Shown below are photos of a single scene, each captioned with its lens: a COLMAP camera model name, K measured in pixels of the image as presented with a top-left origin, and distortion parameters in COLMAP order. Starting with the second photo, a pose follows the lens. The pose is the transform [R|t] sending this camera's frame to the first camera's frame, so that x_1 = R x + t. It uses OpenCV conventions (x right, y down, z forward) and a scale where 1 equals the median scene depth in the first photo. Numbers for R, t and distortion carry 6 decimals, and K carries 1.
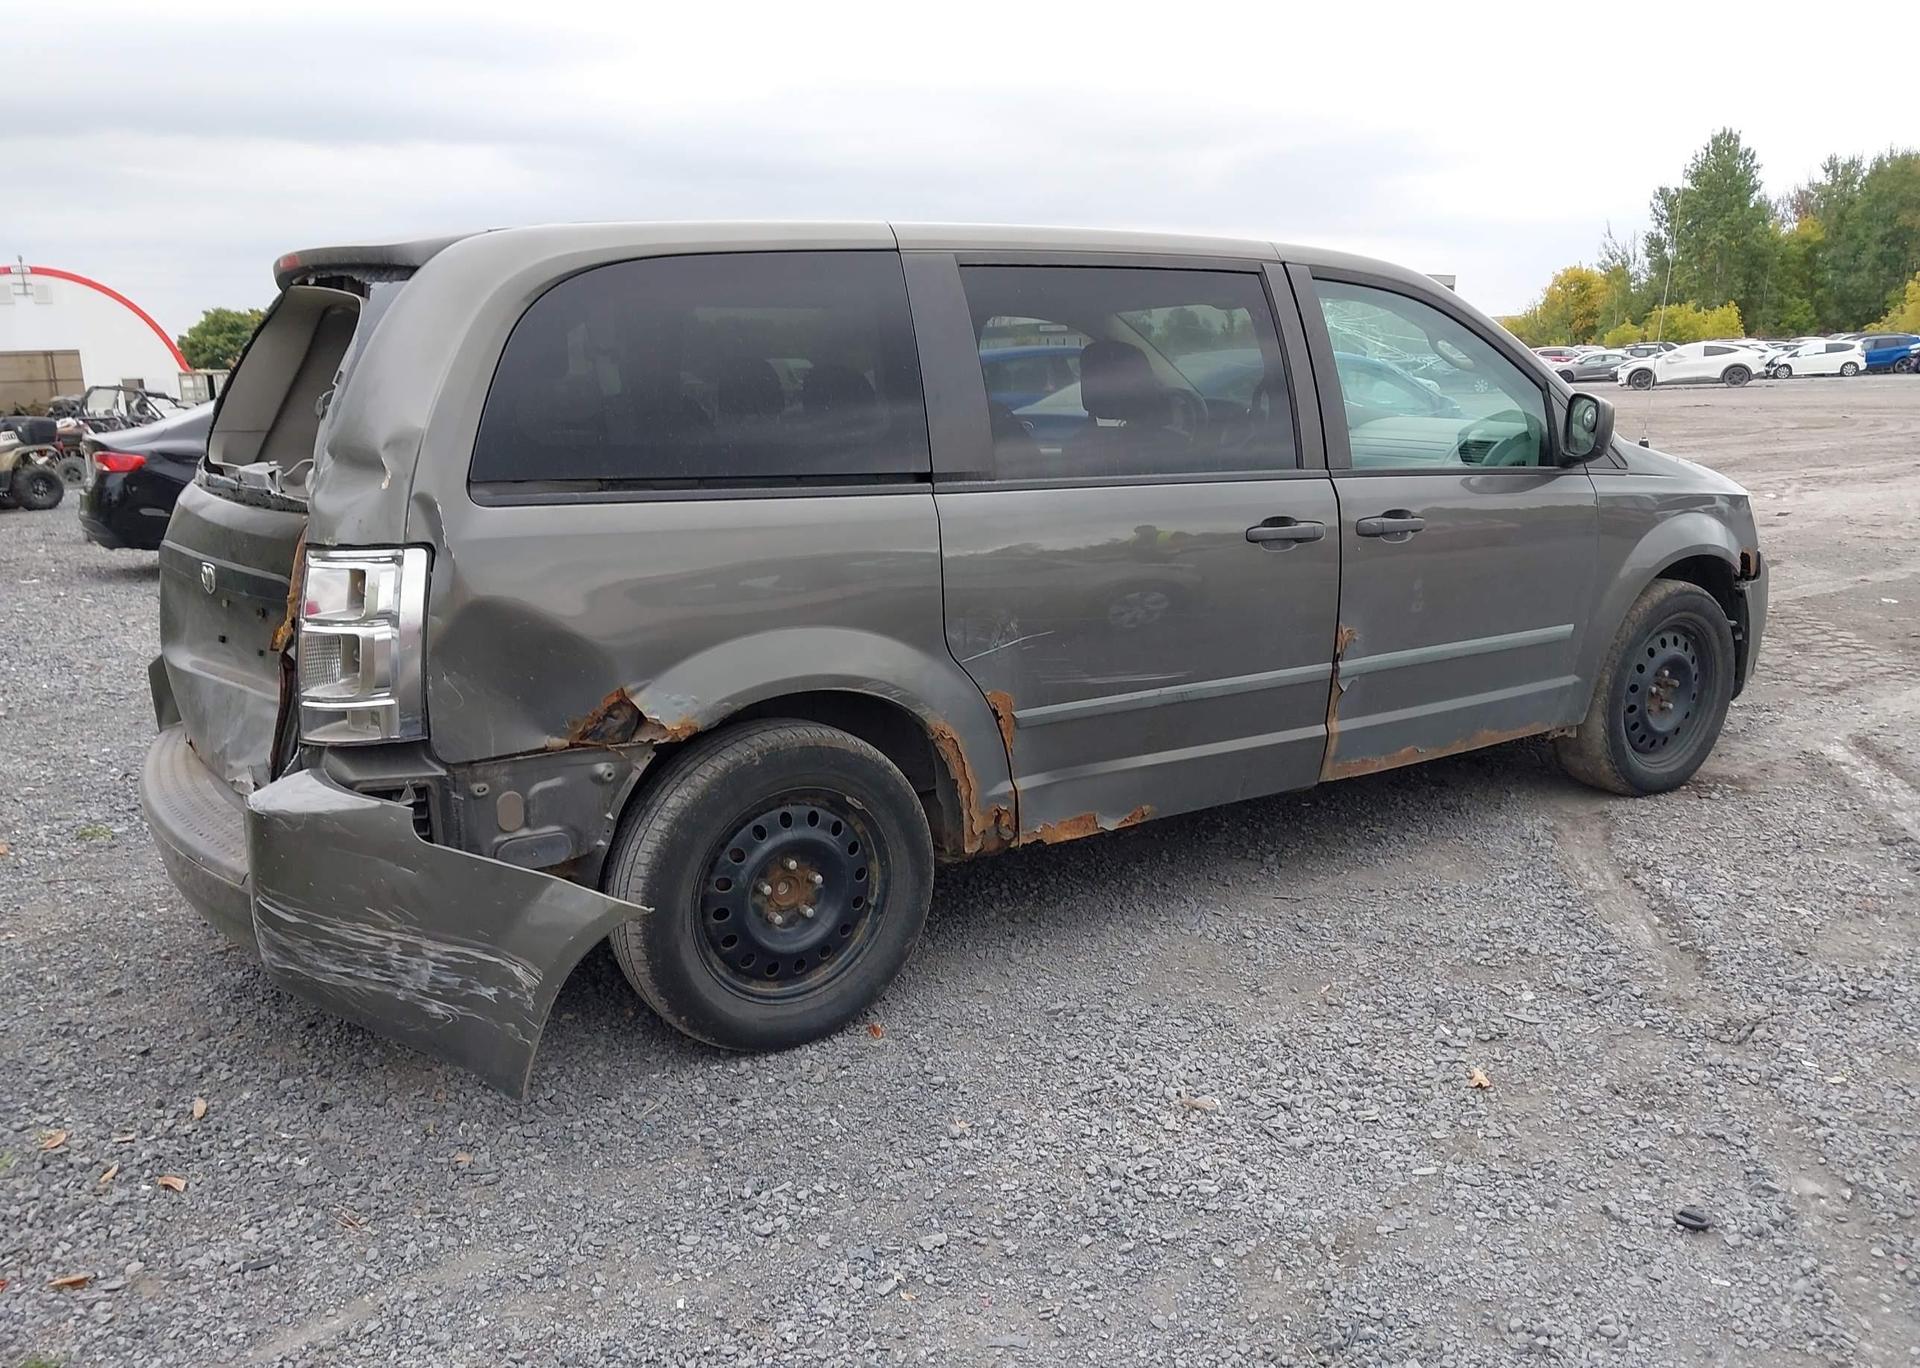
lens RADIAL K [[1563.1, 0, 940.5], [0, 1563.1, 686.3], [0, 0, 1]] dist [0.033068, -0.049960]
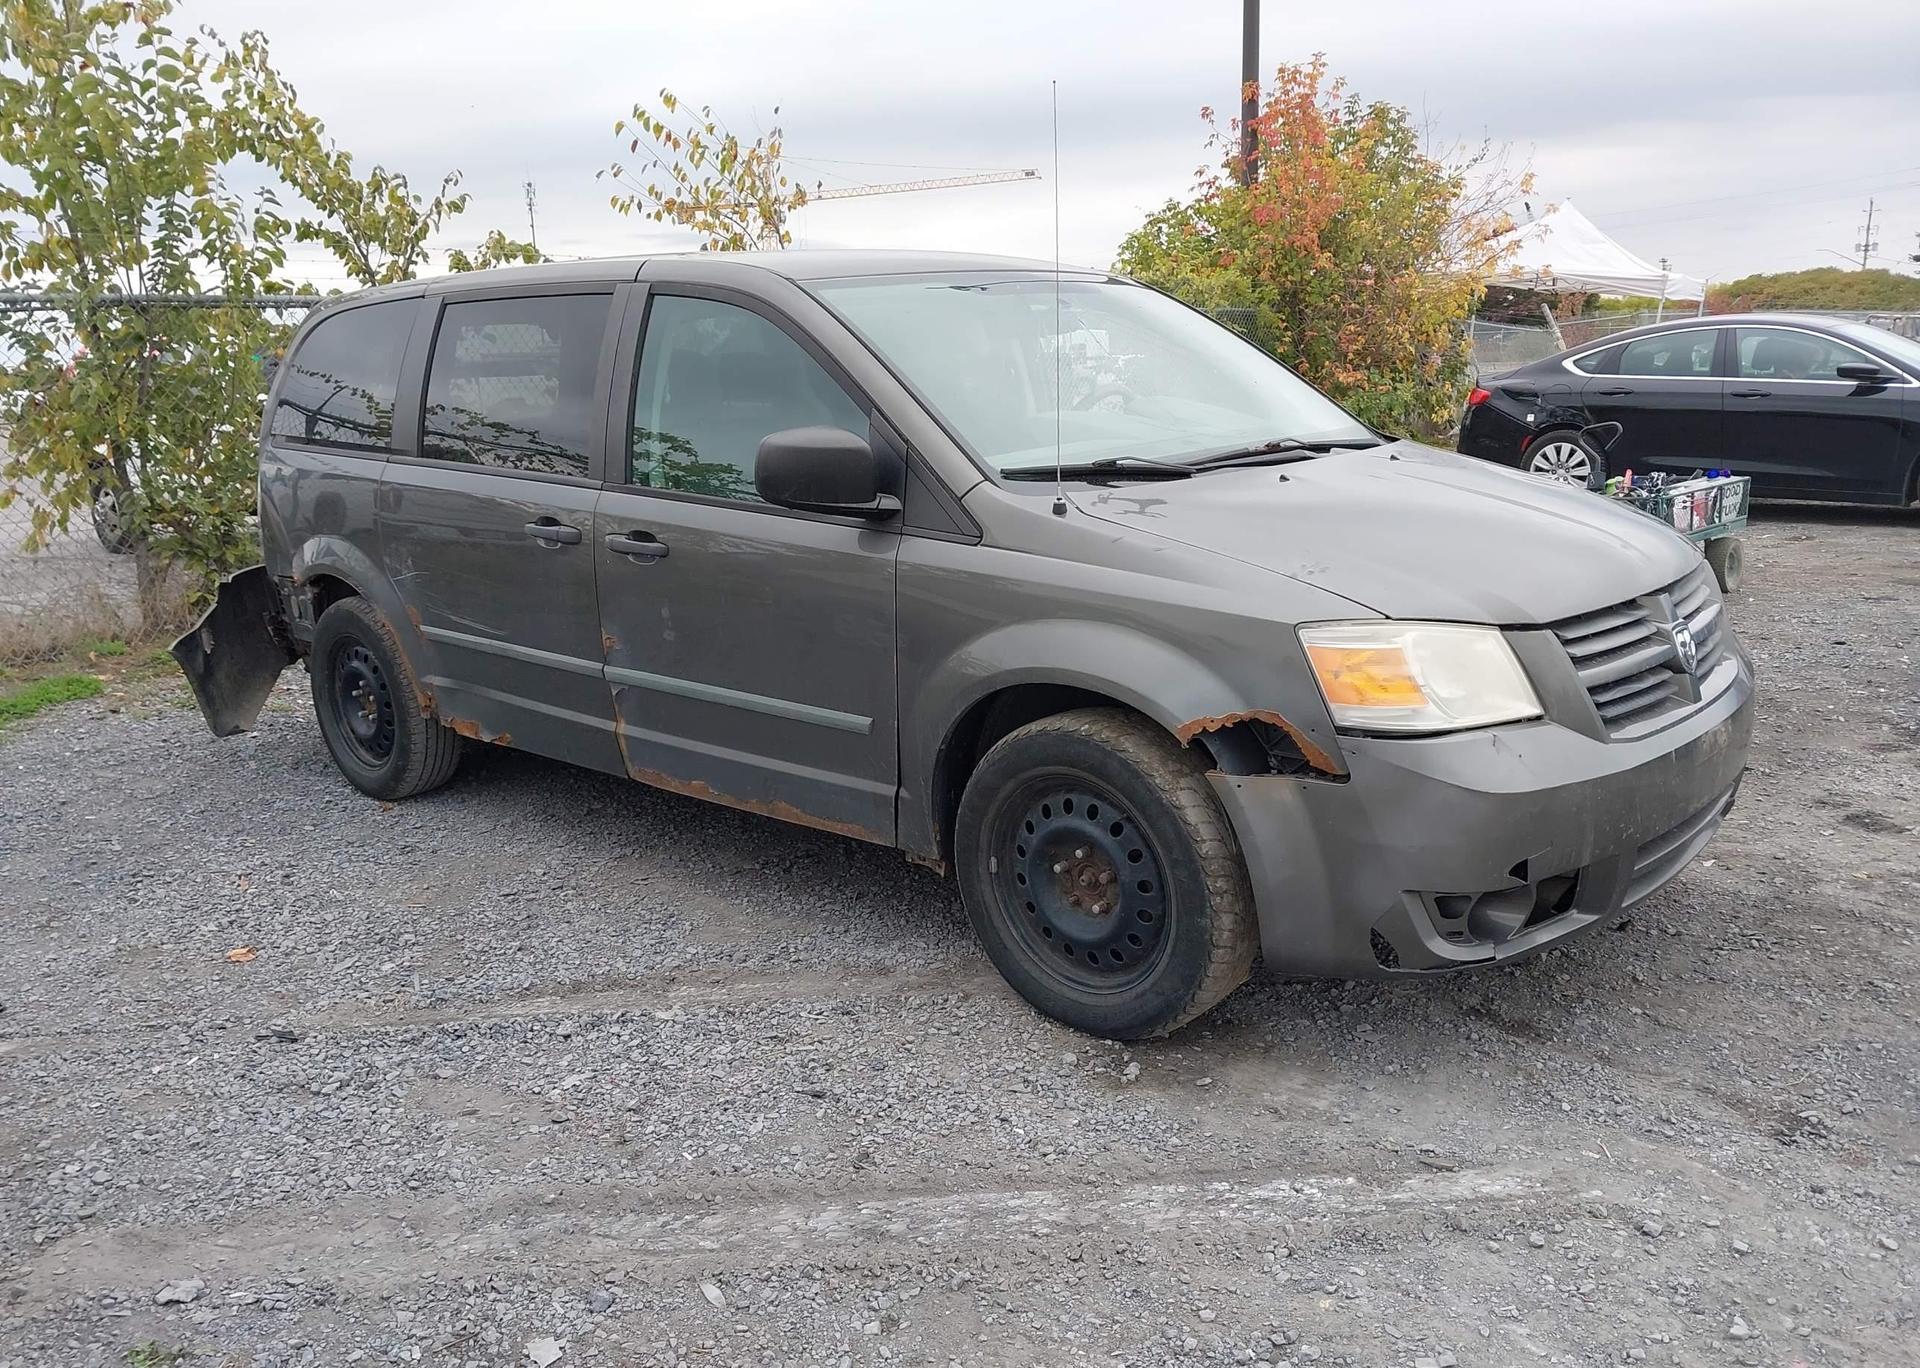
lens RADIAL K [[1570.8, 0, 960.0], [0, 1570.8, 684.0], [0, 0, 1]] dist [0.037798, -0.056100]
pose [[0.245001, 0.222420, -0.943665, 1.568493], [-0.165528, 0.968635, 0.185330, -0.284549], [0.955288, 0.110797, 0.274133, 1.115923]]
